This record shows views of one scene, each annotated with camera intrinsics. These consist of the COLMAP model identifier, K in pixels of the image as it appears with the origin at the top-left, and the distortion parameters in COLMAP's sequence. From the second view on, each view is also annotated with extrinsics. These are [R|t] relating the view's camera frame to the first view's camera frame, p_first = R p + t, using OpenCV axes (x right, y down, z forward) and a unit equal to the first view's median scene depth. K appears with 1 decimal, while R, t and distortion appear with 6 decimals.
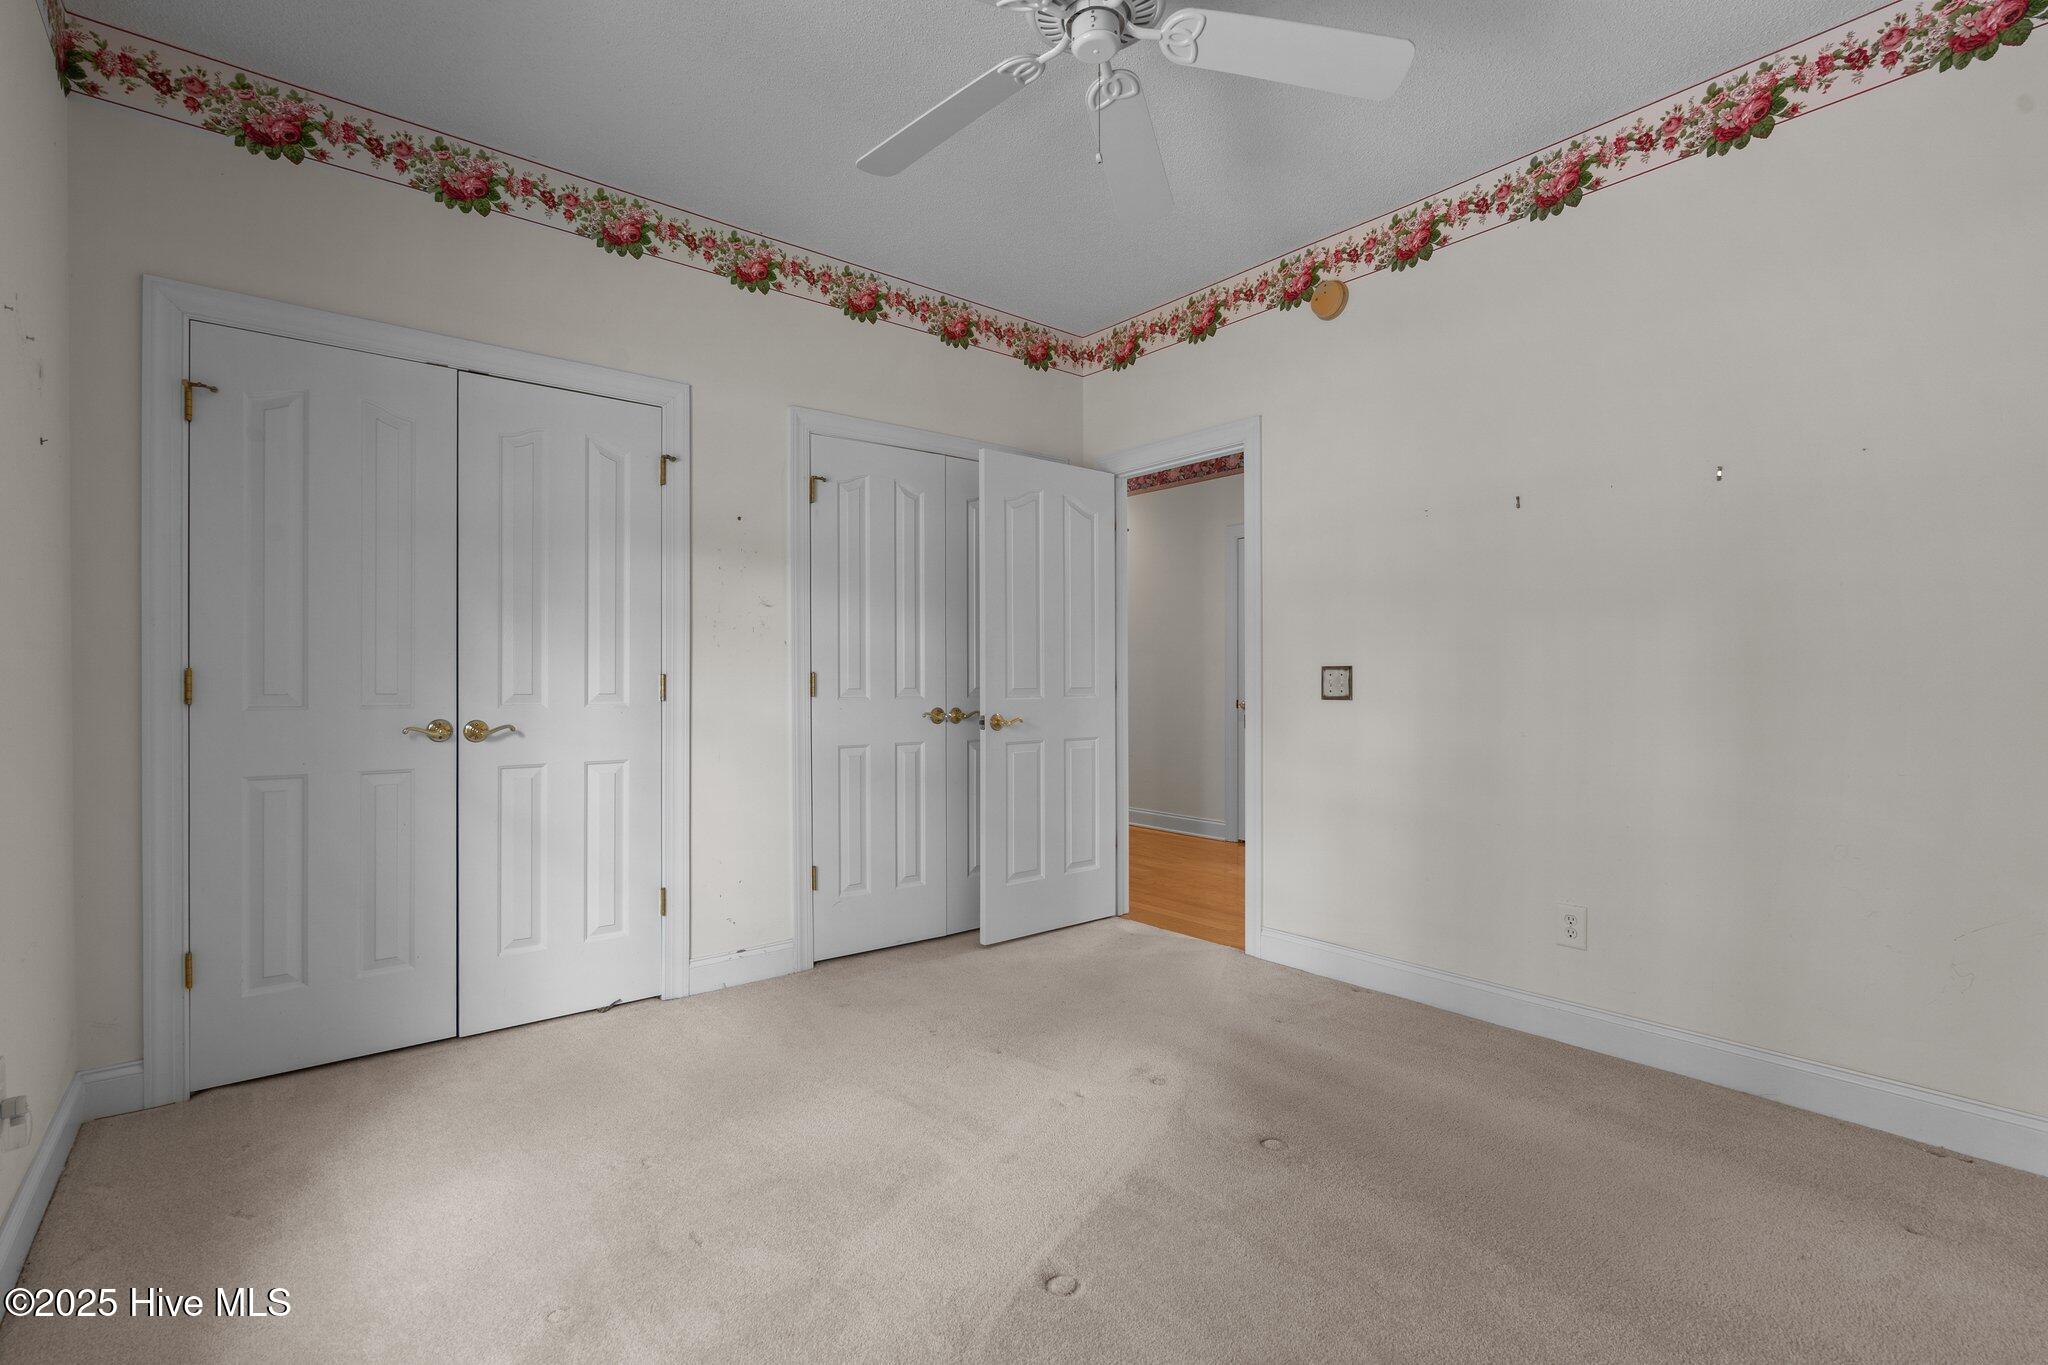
lens RADIAL K [[937.5, 0, 1024.2], [0, 937.5, 676.4], [0, 0, 1]] dist [0.000594, 0.000395]
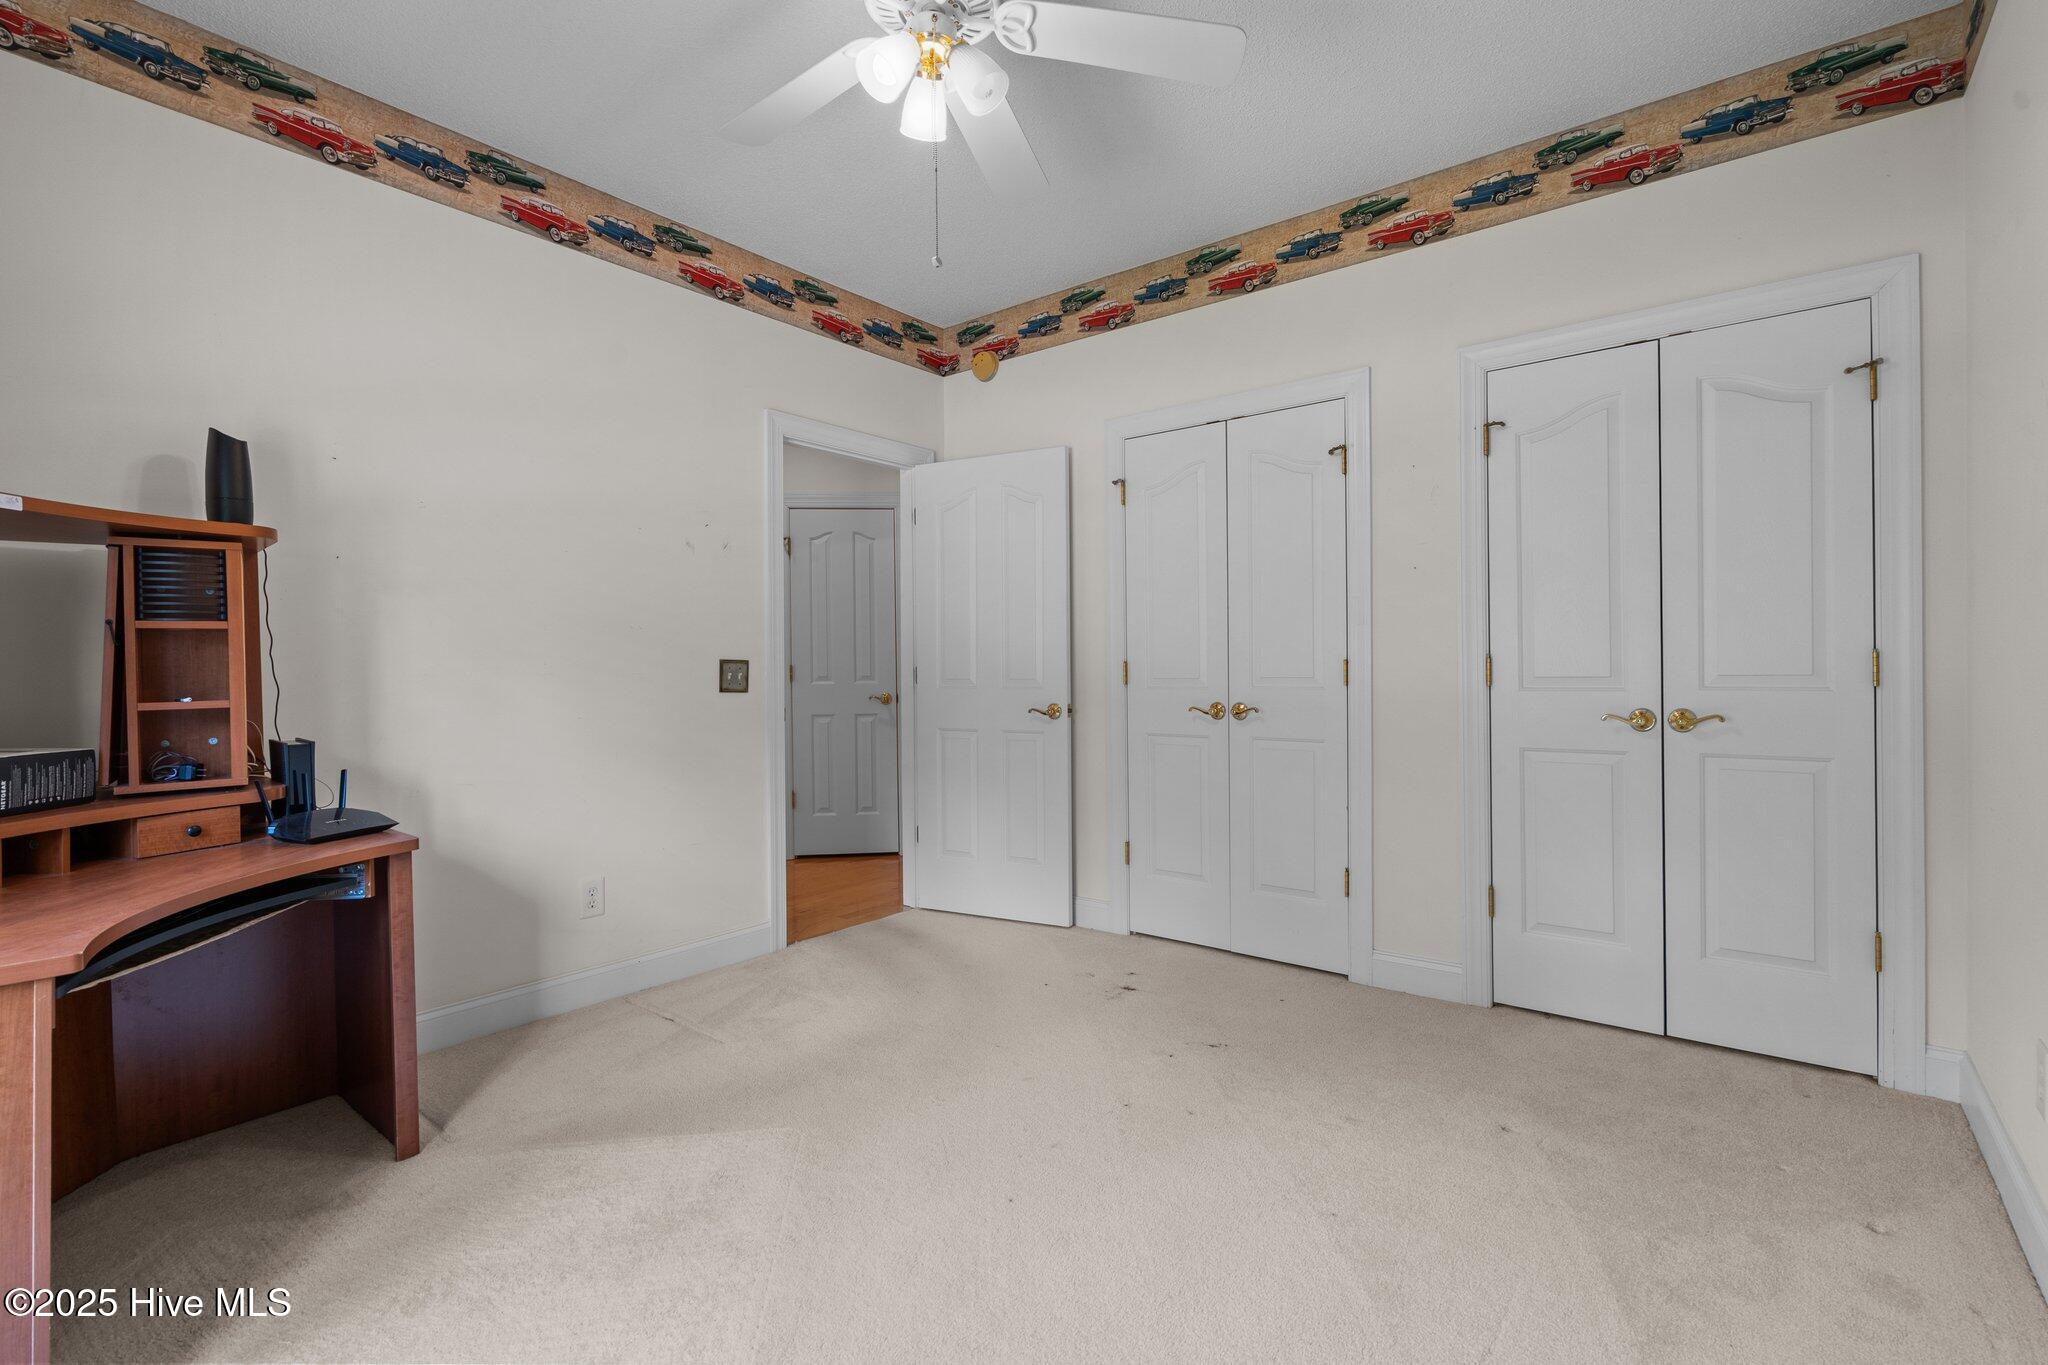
lens RADIAL K [[937.5, 0, 1024.2], [0, 937.5, 676.4], [0, 0, 1]] dist [0.000594, 0.000395]
pose [[0.203195, 0.006788, -0.979115, 0.509288], [0.009302, 0.999917, 0.008863, 0.001182], [0.979094, -0.010908, 0.203115, 0.424371]]
